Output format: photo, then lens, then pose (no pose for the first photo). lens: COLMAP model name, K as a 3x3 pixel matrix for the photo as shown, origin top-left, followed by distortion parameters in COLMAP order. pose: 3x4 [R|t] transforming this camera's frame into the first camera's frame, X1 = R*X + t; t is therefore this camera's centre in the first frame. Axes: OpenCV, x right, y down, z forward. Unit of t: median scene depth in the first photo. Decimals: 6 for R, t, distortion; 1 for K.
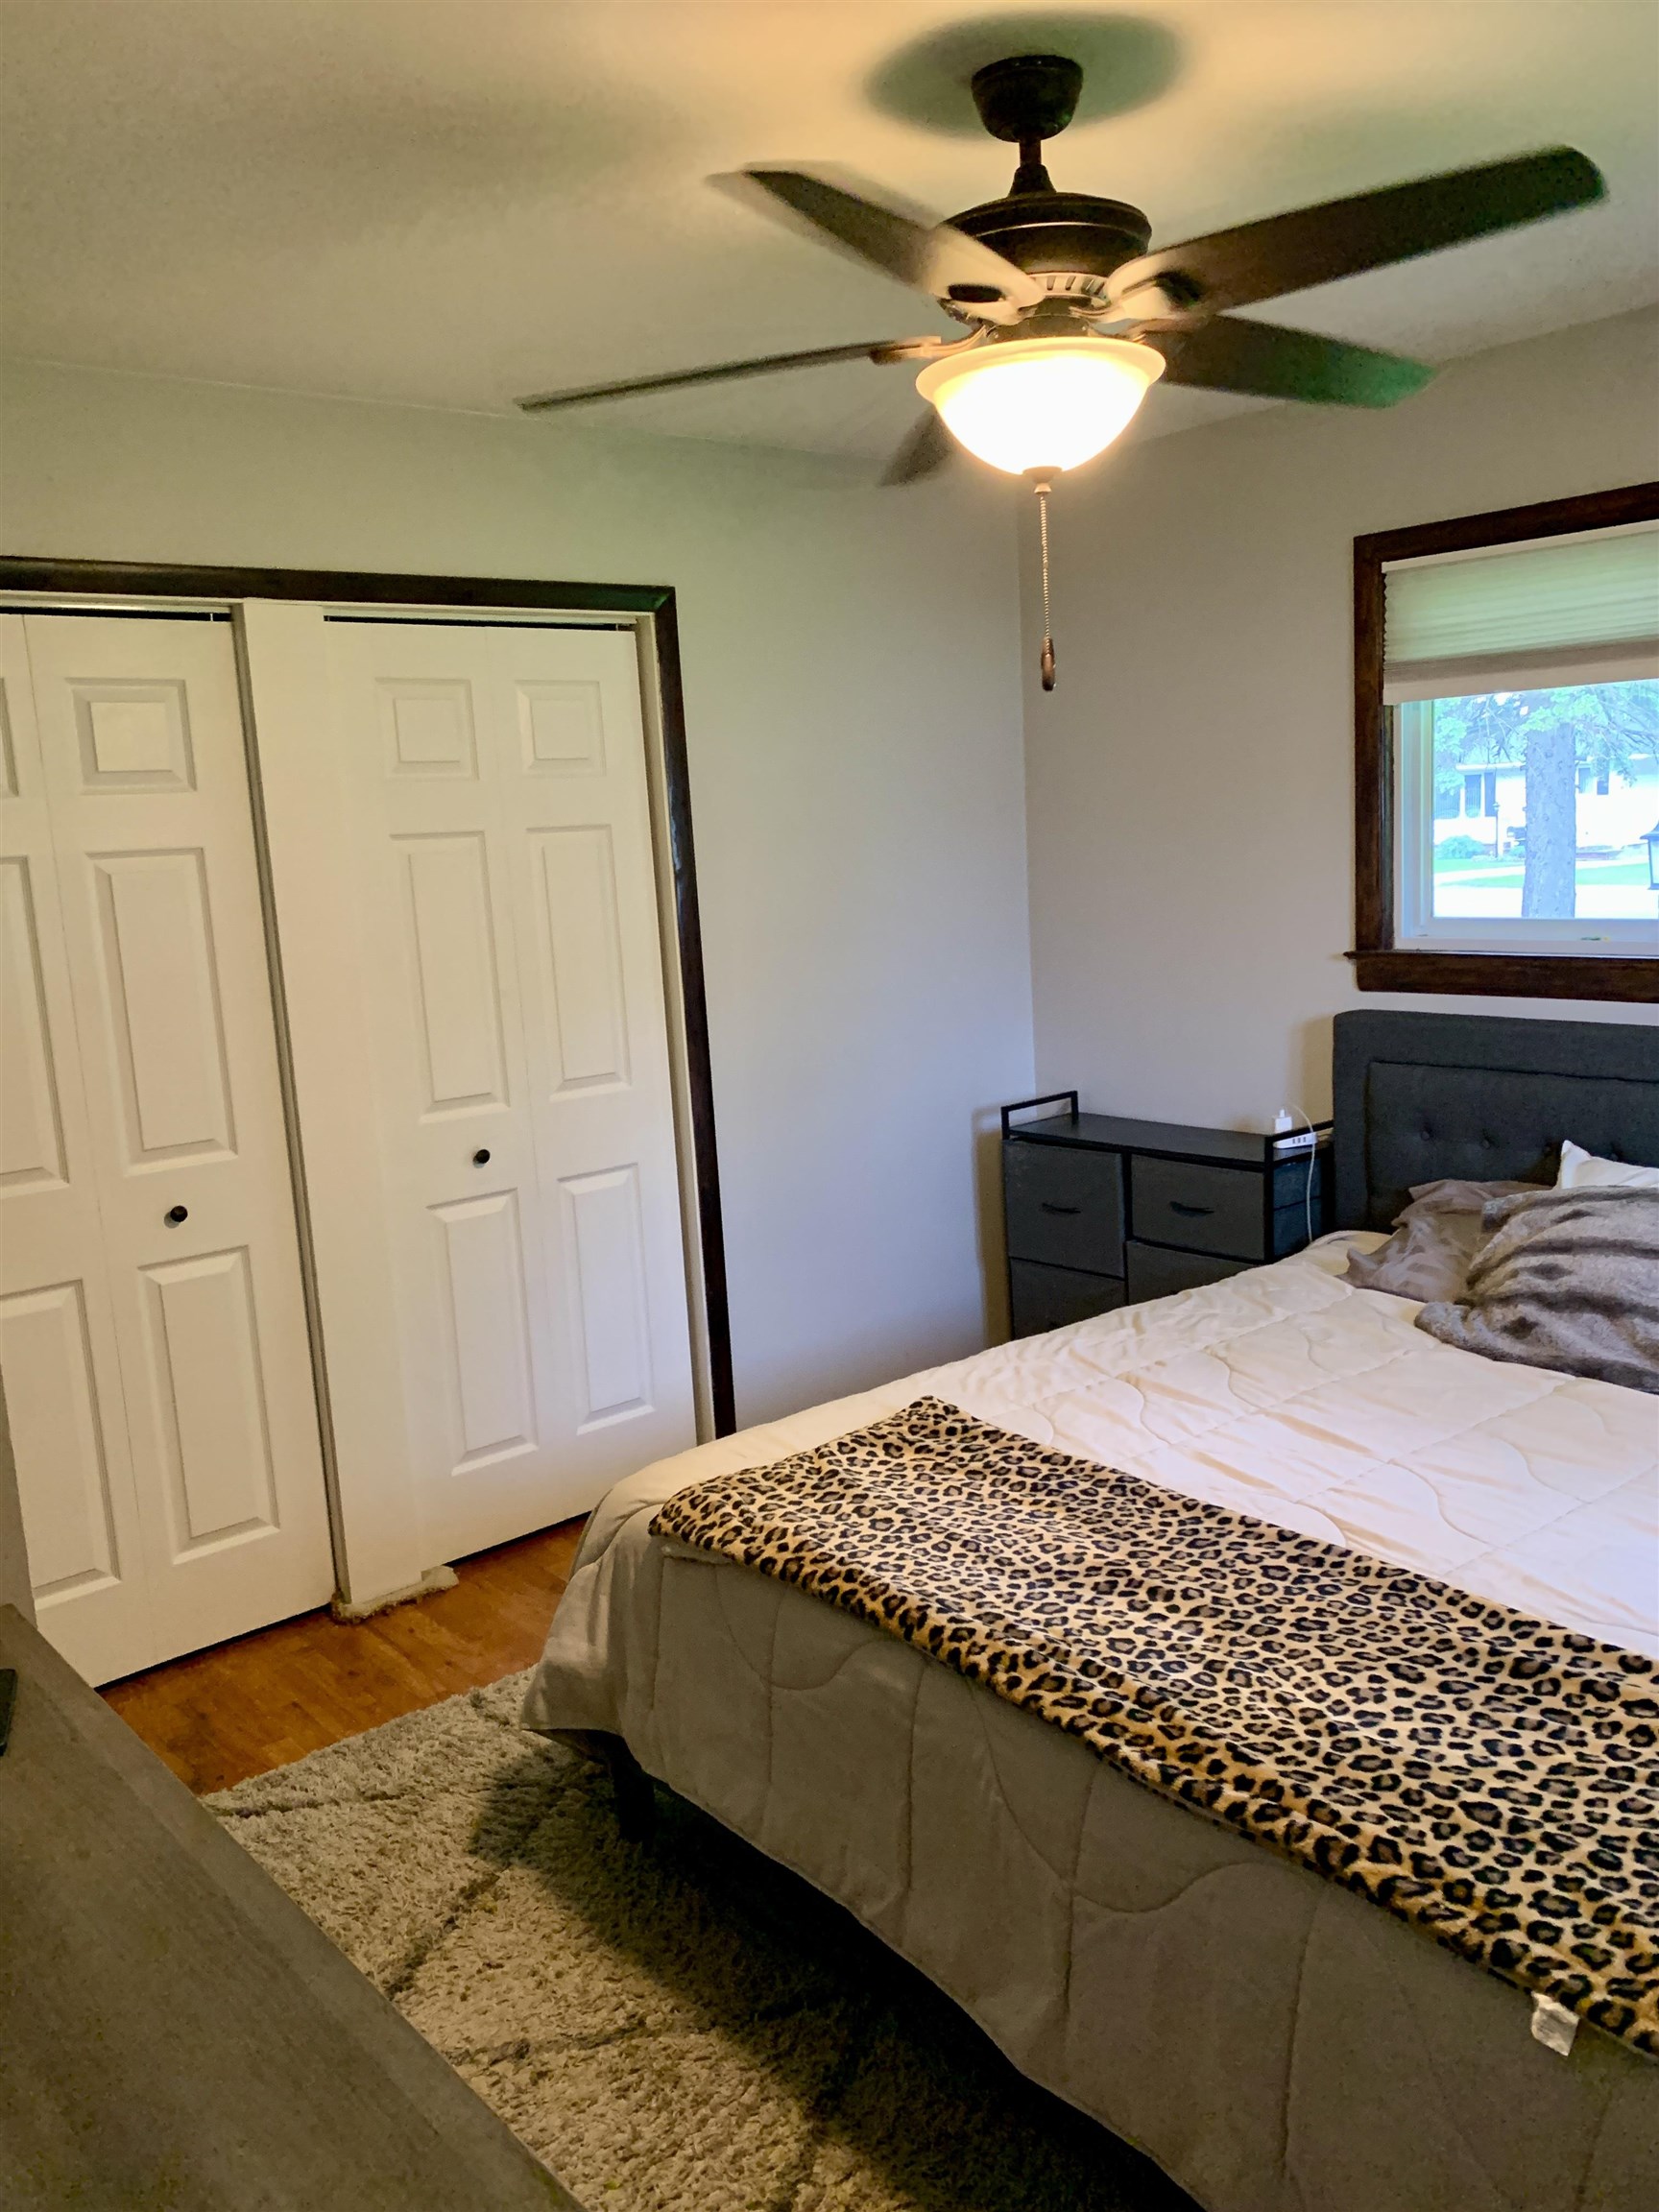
lens RADIAL K [[1704.4, 0, 814.7], [0, 1704.4, 1095.9], [0, 0, 1]] dist [0.050664, -0.048673]
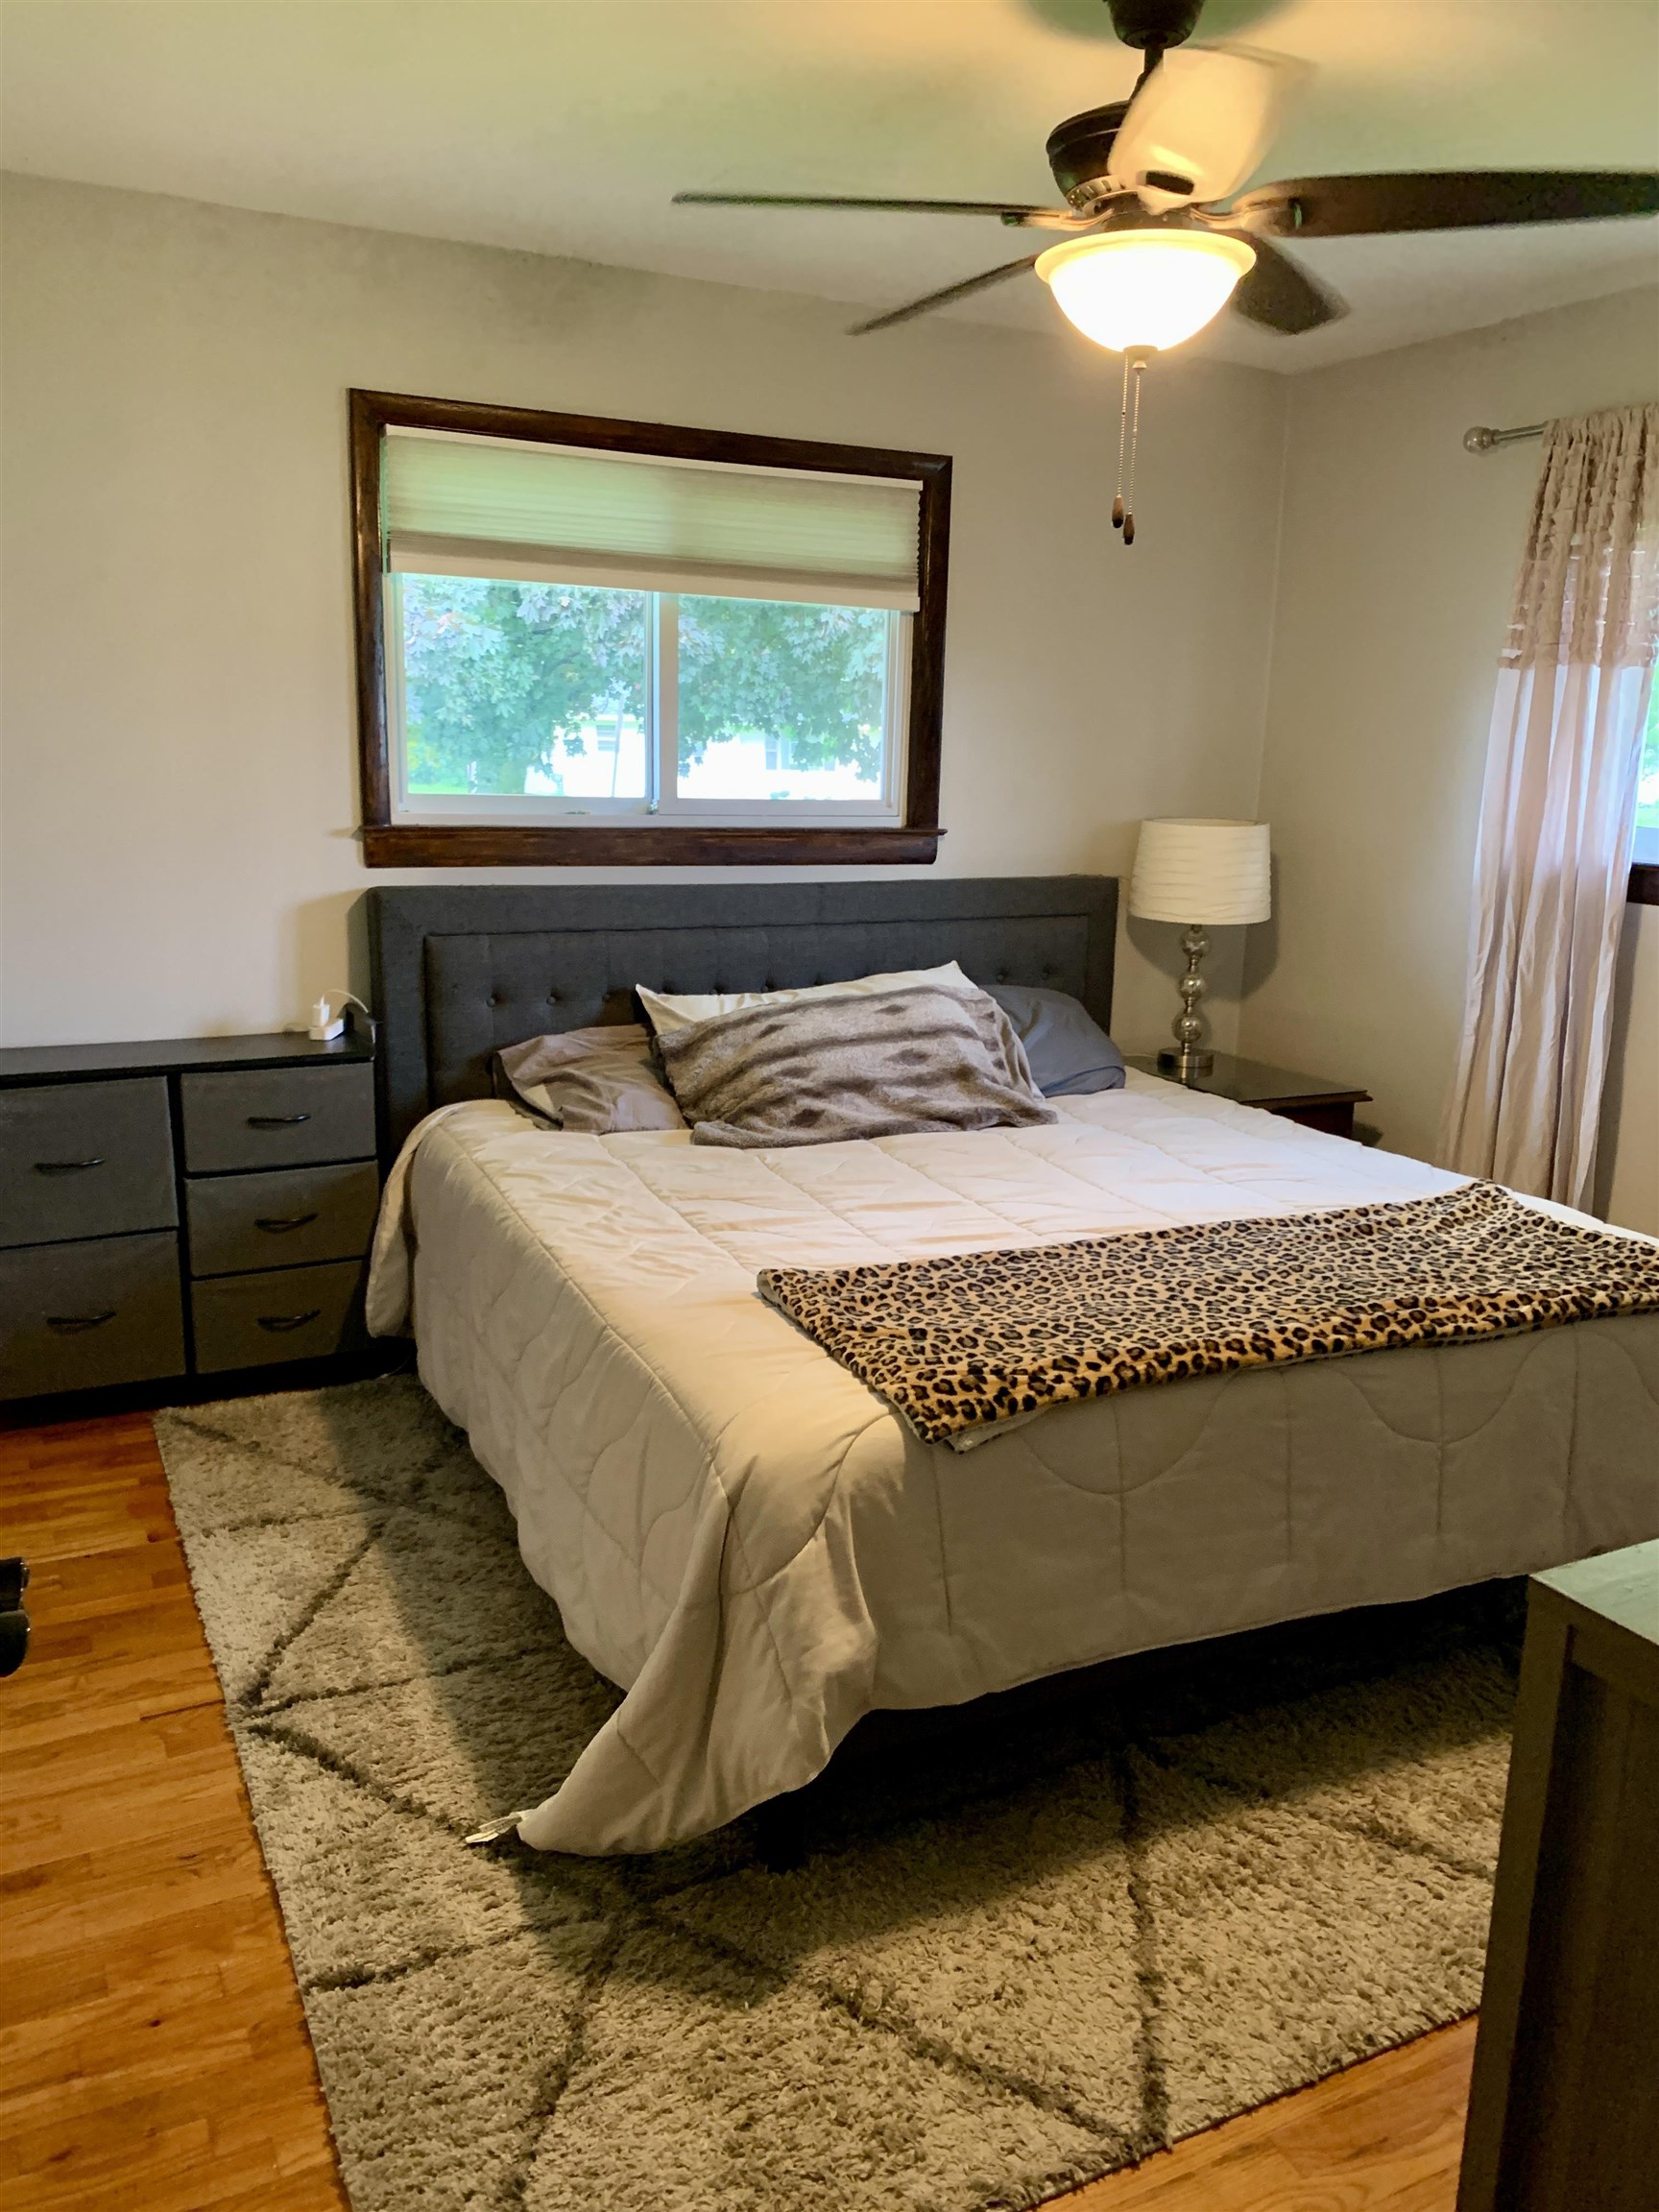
lens RADIAL K [[1704.4, 0, 816.6], [0, 1704.4, 1117.3], [0, 0, 1]] dist [0.050664, -0.048673]
pose [[0.209721, -0.145714, 0.966843, -0.838447], [0.113928, 0.985739, 0.123849, -0.018782], [-0.971101, 0.084177, 0.223332, 0.772553]]
